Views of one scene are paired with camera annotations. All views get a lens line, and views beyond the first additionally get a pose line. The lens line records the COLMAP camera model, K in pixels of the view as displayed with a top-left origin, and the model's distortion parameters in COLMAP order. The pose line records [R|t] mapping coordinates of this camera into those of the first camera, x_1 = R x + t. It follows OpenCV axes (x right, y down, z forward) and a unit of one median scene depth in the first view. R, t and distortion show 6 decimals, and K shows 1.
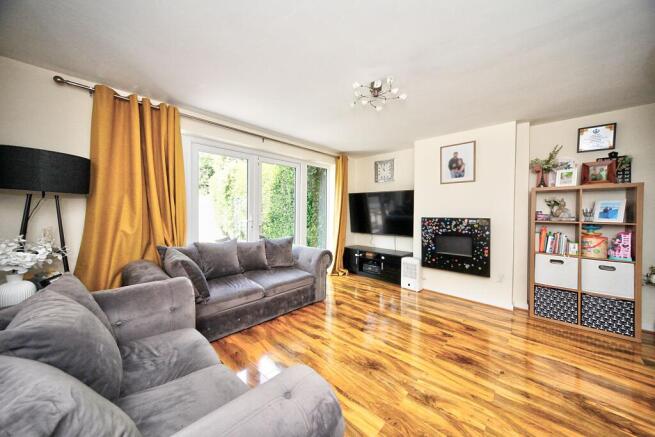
lens RADIAL K [[229.3, 0, 328.0], [0, 229.3, 215.4], [0, 0, 1]] dist [-0.000343, 0.000172]
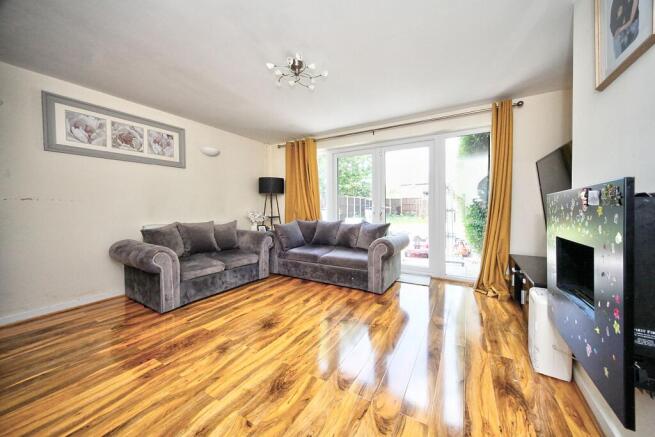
lens RADIAL K [[229.3, 0, 328.0], [0, 229.3, 215.4], [0, 0, 1]] dist [-0.000343, 0.000172]
pose [[0.230144, 0.021516, -0.972919, 0.894163], [-0.010804, 0.999750, 0.019554, 0.051171], [0.973097, 0.006011, 0.230319, 0.666302]]
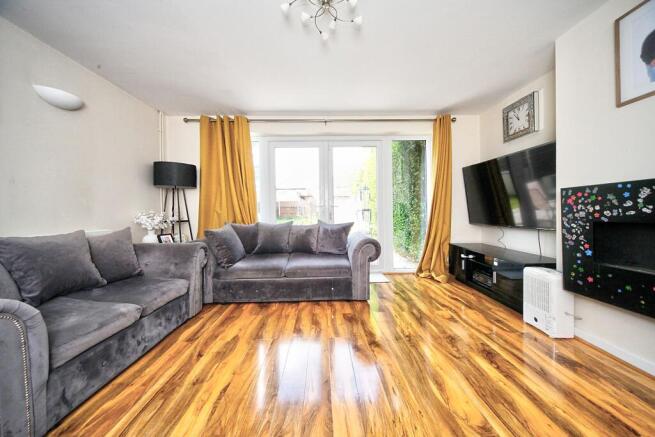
lens RADIAL K [[229.3, 0, 328.0], [0, 229.3, 215.4], [0, 0, 1]] dist [-0.000343, 0.000172]
pose [[0.707637, -0.006001, -0.706551, 0.507990], [0.009512, 0.999954, 0.001034, 0.076728], [0.706512, -0.007452, 0.707662, 0.381257]]
